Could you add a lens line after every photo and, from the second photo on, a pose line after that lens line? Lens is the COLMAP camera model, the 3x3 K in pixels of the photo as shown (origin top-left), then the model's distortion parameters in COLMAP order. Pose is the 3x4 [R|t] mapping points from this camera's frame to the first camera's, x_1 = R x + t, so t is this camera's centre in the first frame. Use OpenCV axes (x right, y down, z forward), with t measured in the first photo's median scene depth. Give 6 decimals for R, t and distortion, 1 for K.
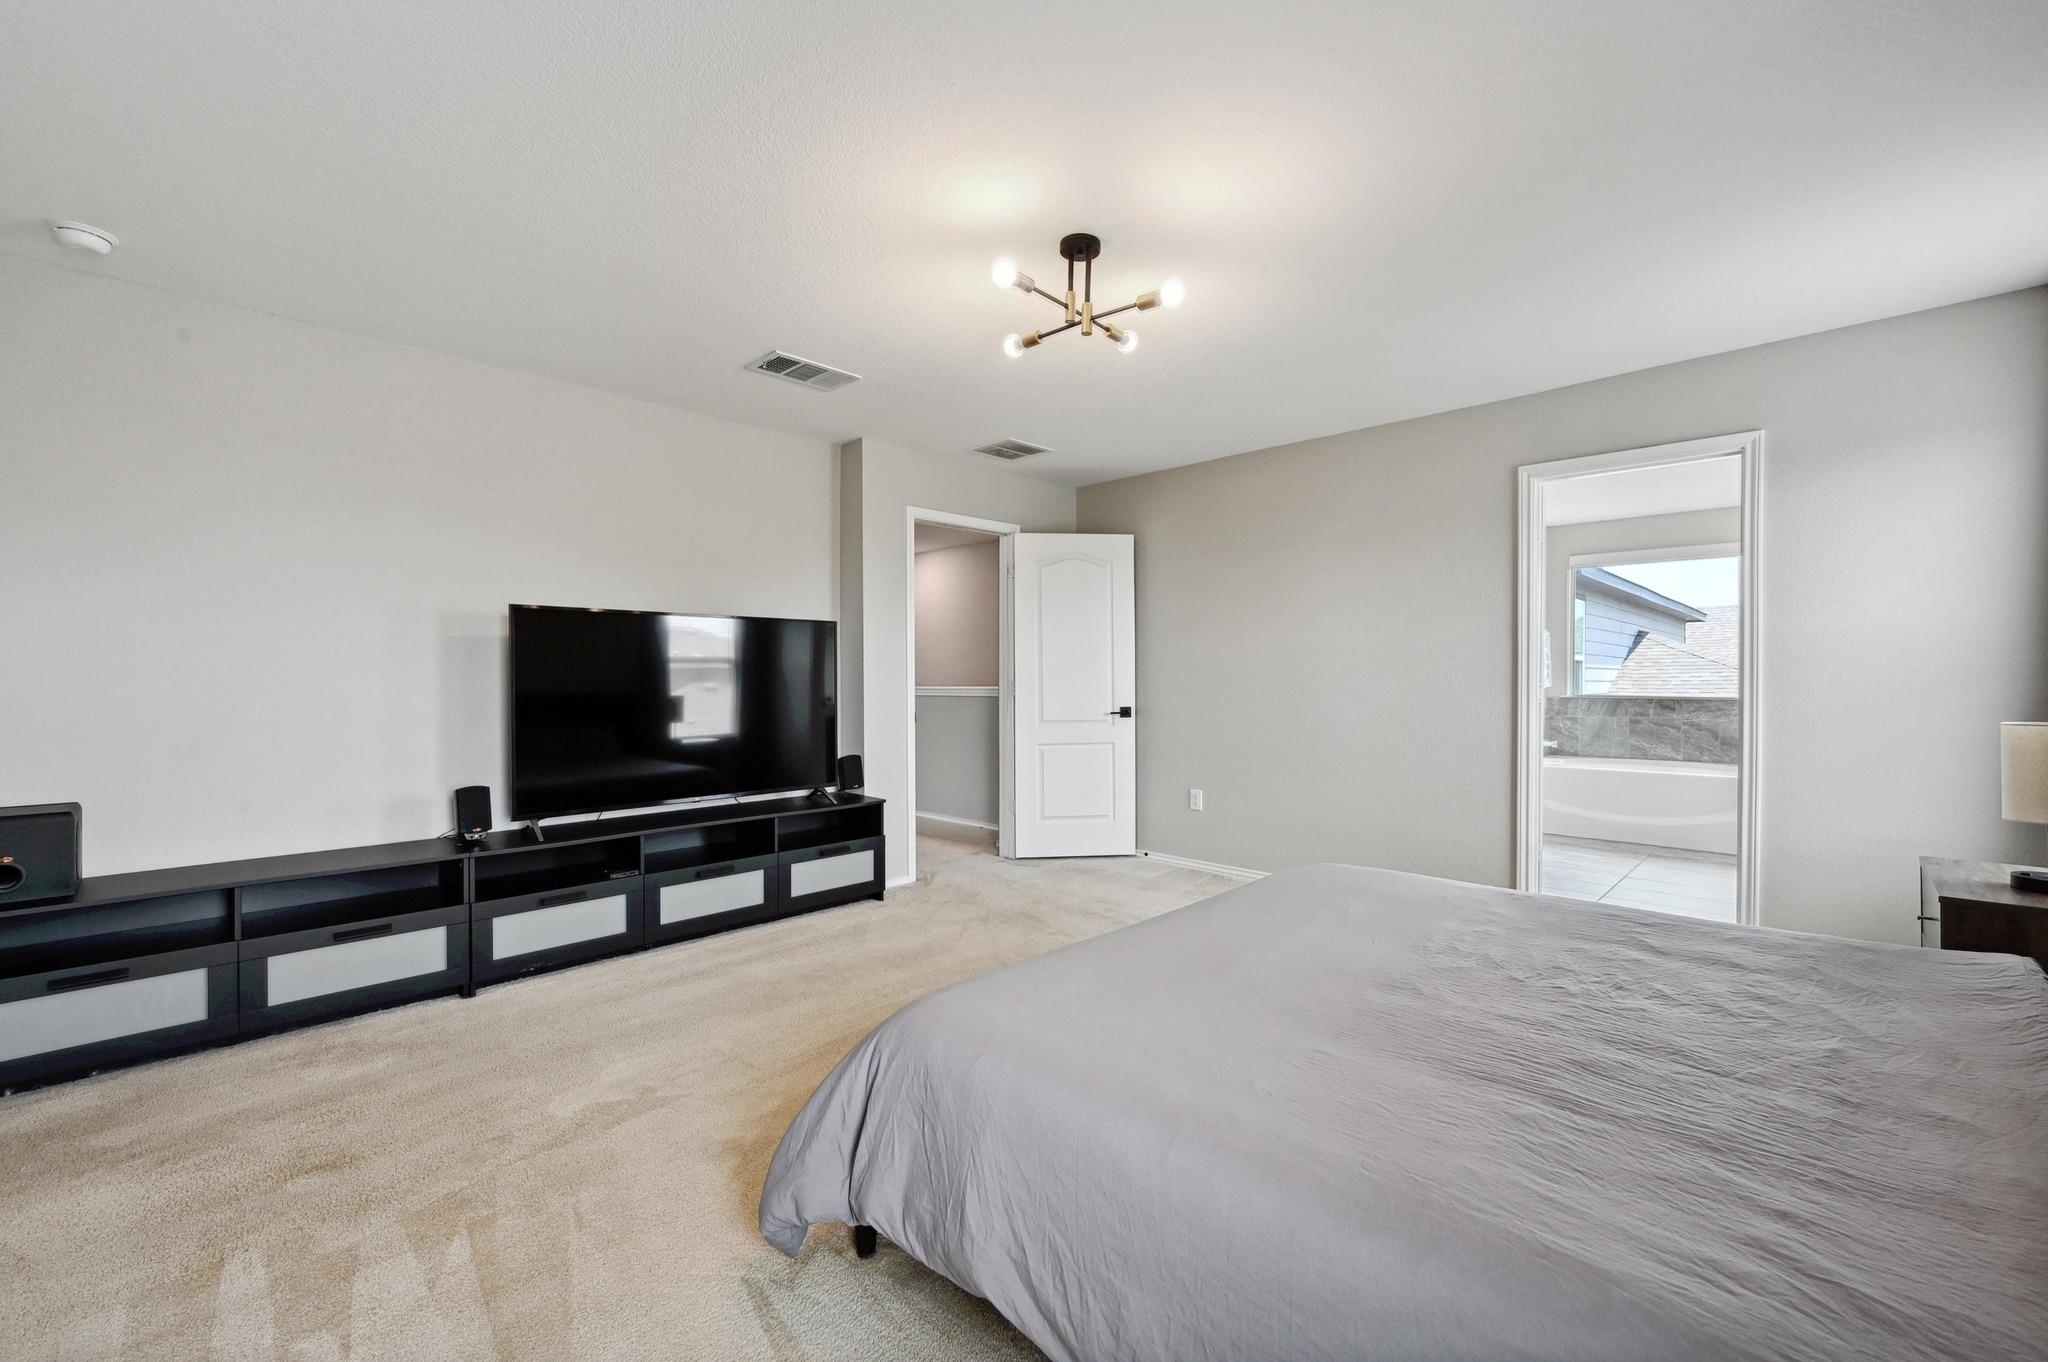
lens RADIAL K [[819.7, 0, 1025.0], [0, 819.7, 682.8], [0, 0, 1]] dist [0.002327, -0.000002]
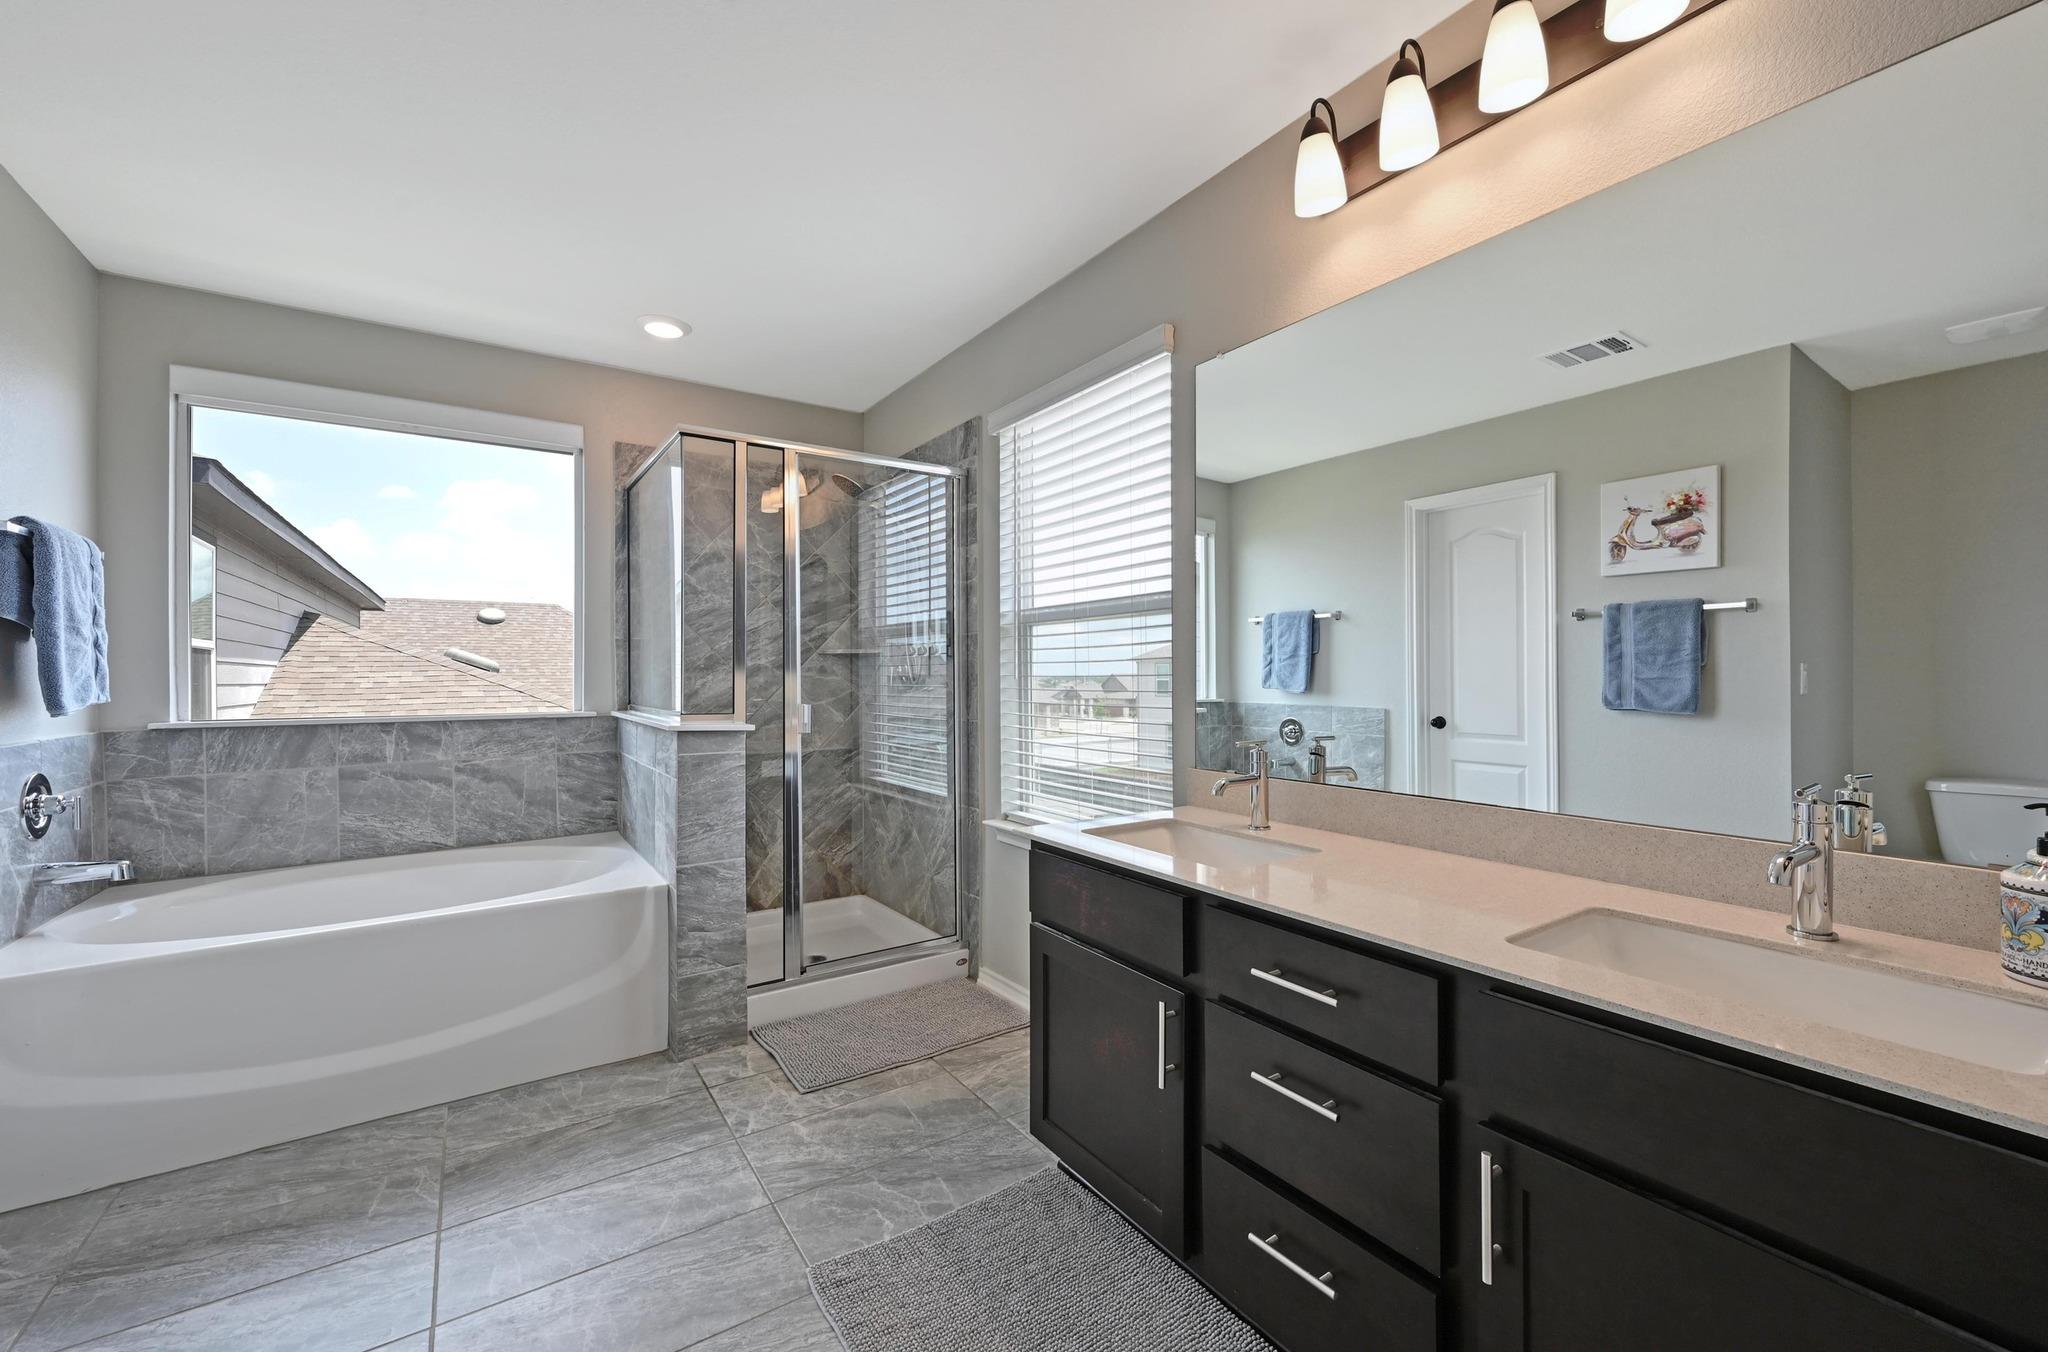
lens RADIAL K [[819.7, 0, 1032.6], [0, 819.7, 671.8], [0, 0, 1]] dist [0.002327, -0.000002]
pose [[0.186276, 0.003462, 0.982491, 0.365592], [0.012208, 0.999908, -0.005838, -0.001821], [-0.982422, 0.013082, 0.186217, 0.541083]]
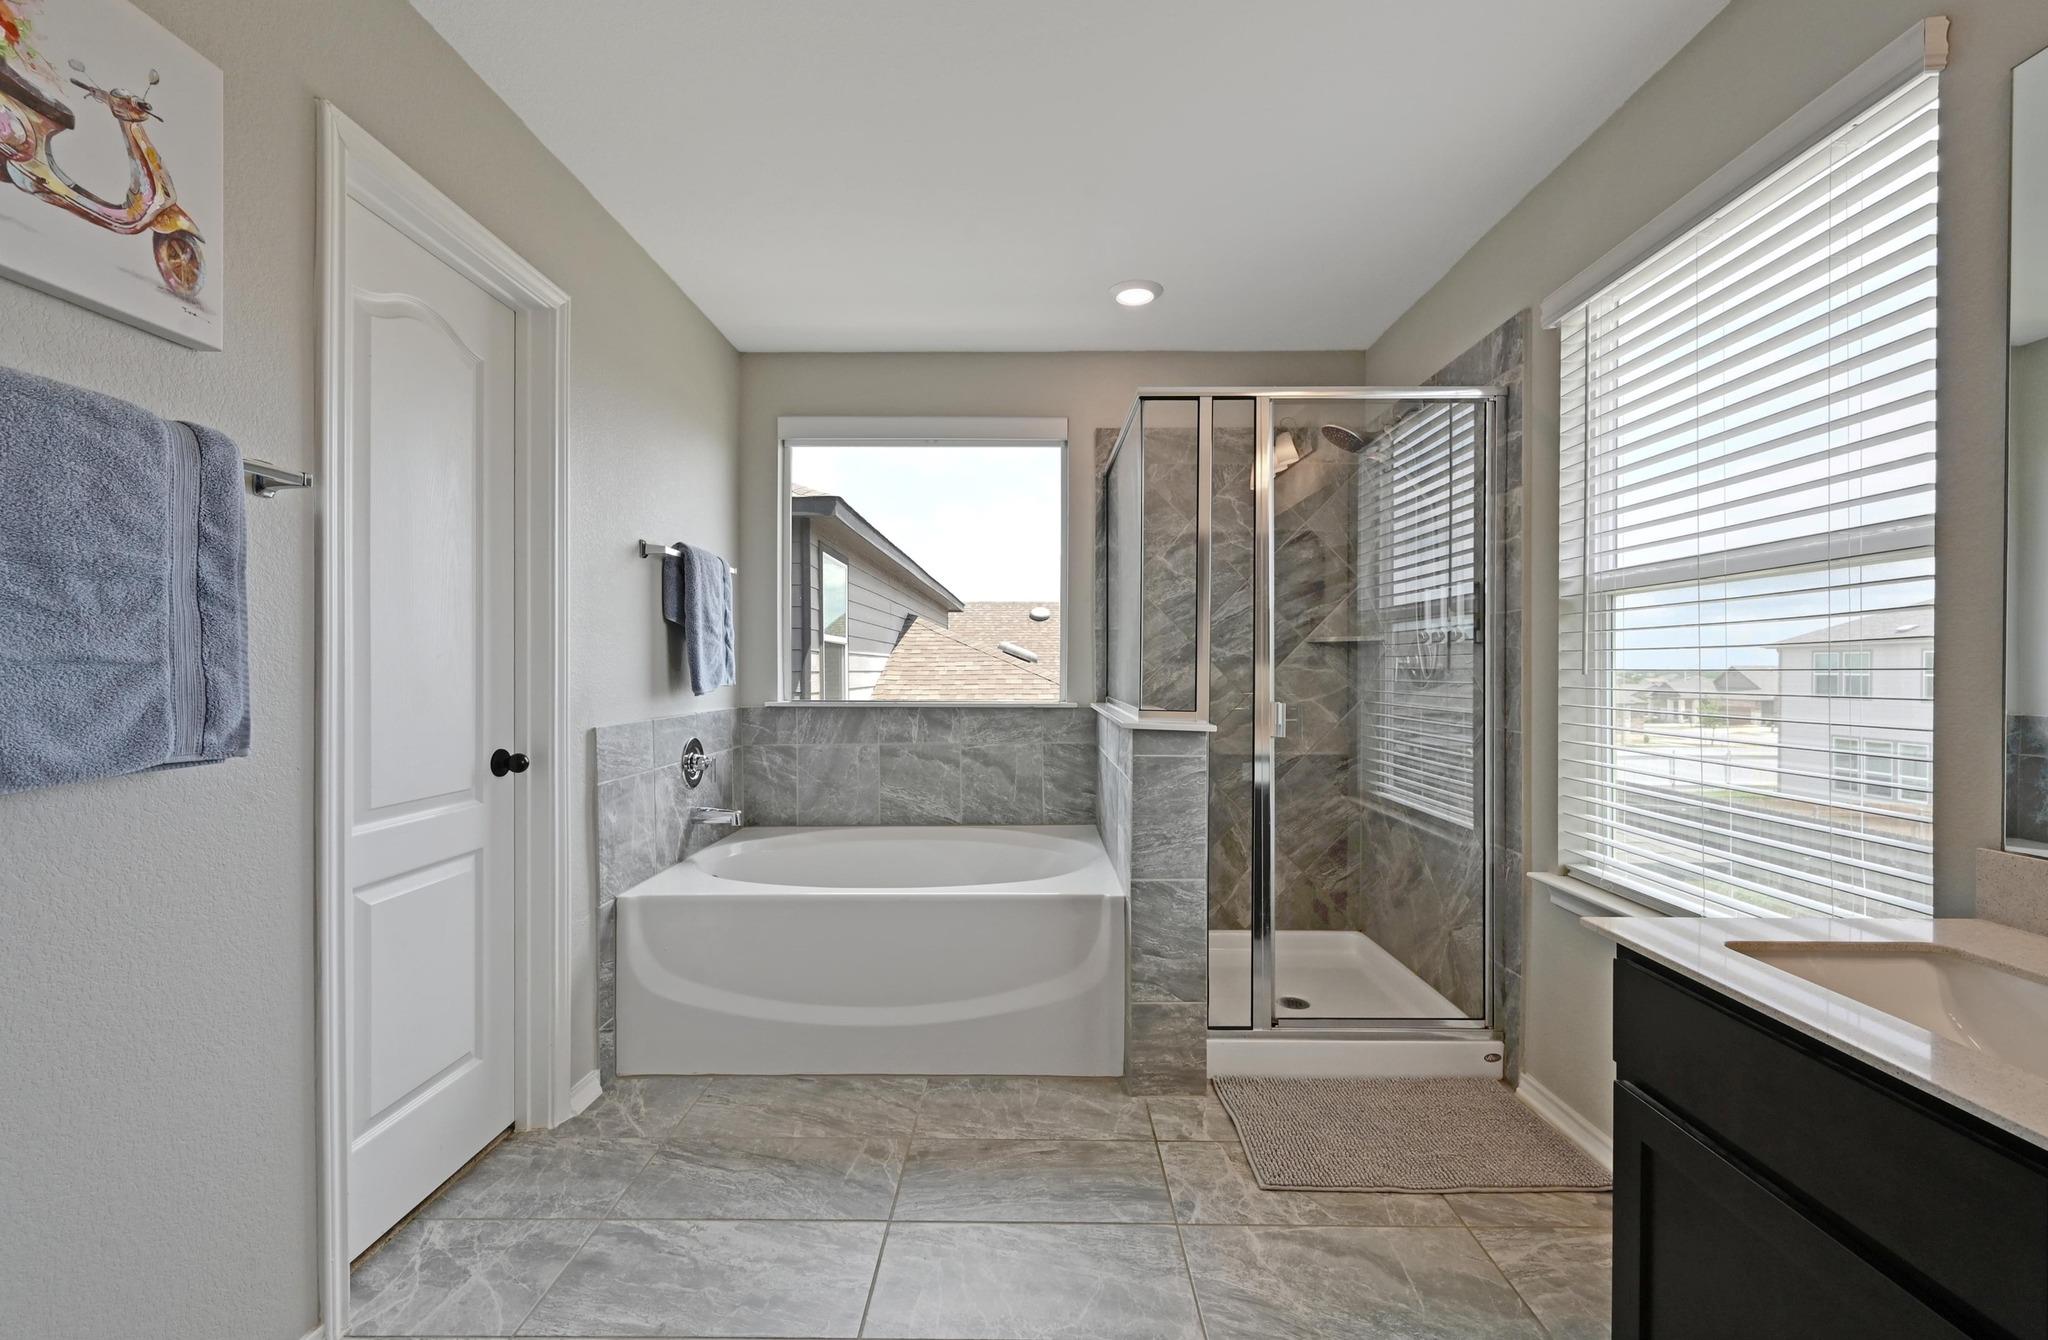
lens RADIAL K [[833.0, 0, 1029.0], [0, 833.0, 669.3], [0, 0, 1]] dist [-0.002731, -0.000459]
pose [[0.711659, -0.000665, 0.702525, 0.431327], [0.003931, 0.999988, -0.003035, -0.002343], [-0.702514, 0.004922, 0.711653, 0.556790]]
